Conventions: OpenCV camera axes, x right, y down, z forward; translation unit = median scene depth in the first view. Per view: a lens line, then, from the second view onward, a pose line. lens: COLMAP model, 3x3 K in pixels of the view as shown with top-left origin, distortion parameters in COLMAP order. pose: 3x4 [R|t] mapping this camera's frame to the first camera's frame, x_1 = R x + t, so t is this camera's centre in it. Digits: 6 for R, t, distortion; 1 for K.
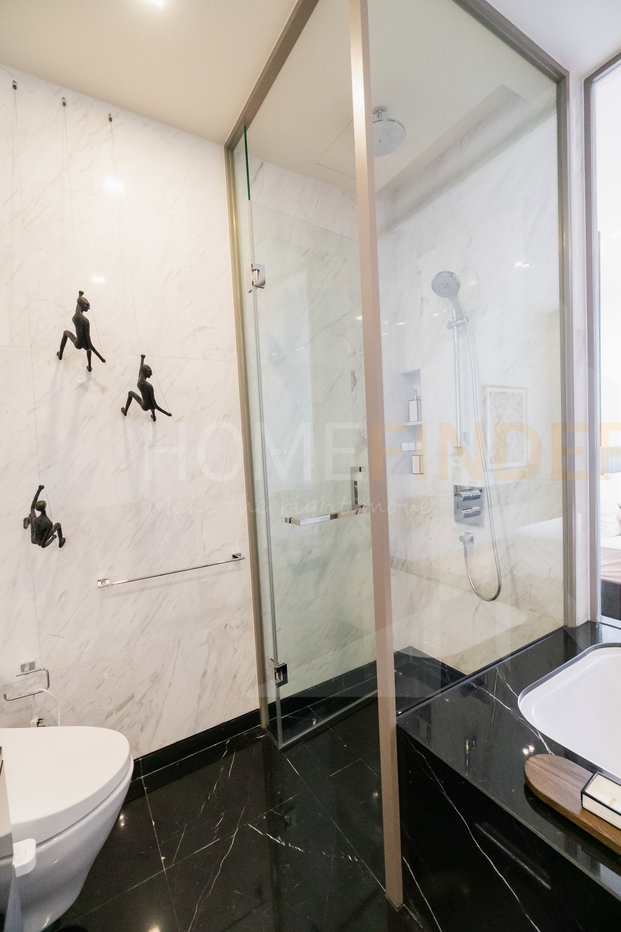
lens RADIAL K [[400.7, 0, 307.2], [0, 400.7, 474.1], [0, 0, 1]] dist [-0.001633, 0.000946]
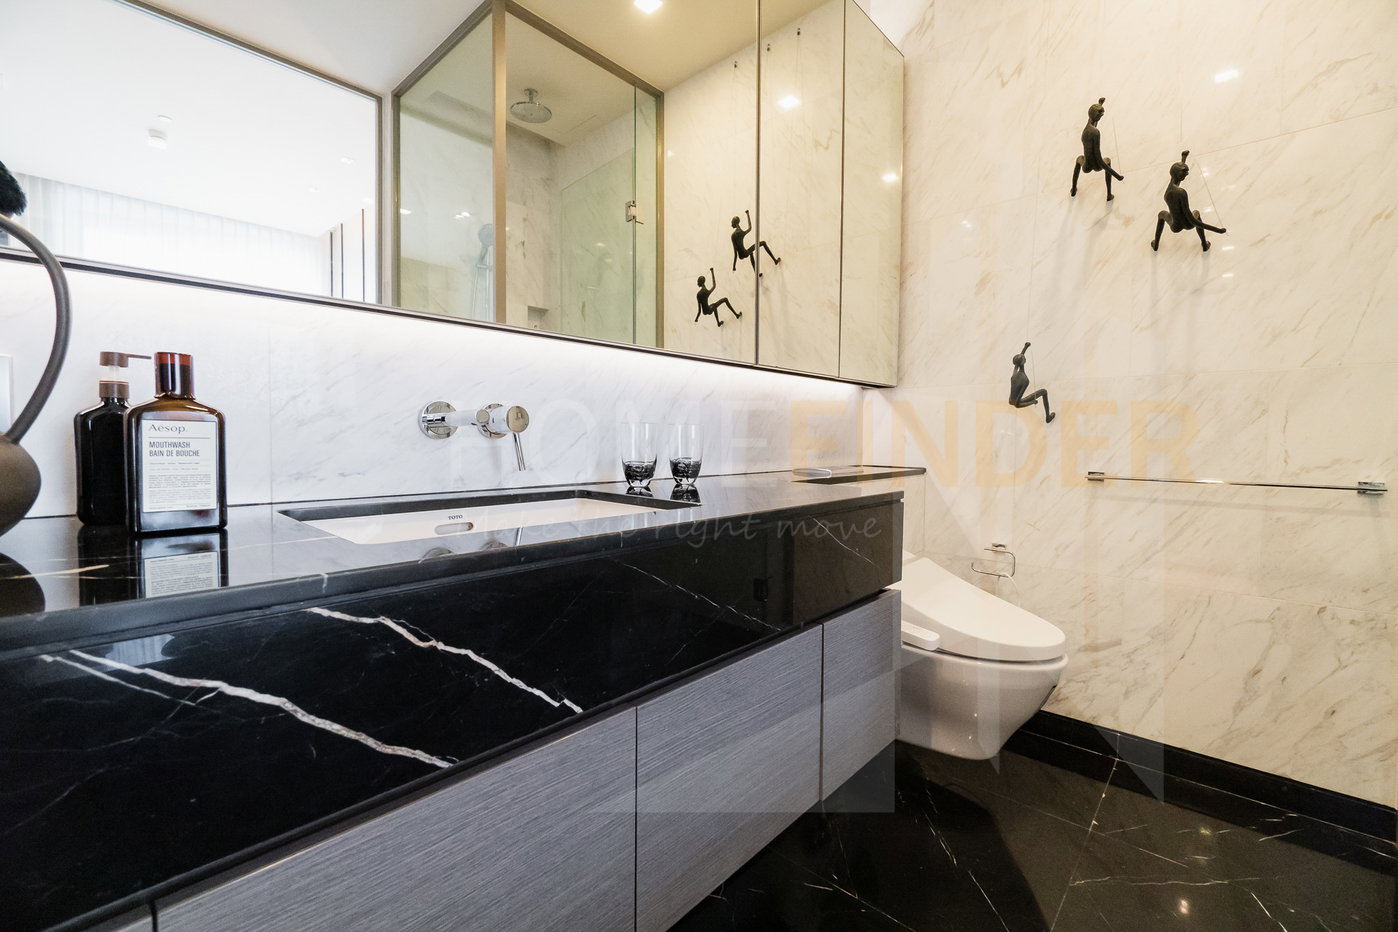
lens RADIAL K [[601.1, 0, 693.6], [0, 601.1, 458.8], [0, 0, 1]] dist [-0.001633, 0.000946]
pose [[0.277463, 0.084100, -0.957048, 0.381863], [-0.086448, 0.994306, 0.062311, 0.232770], [0.956839, 0.065446, 0.283154, -0.070561]]
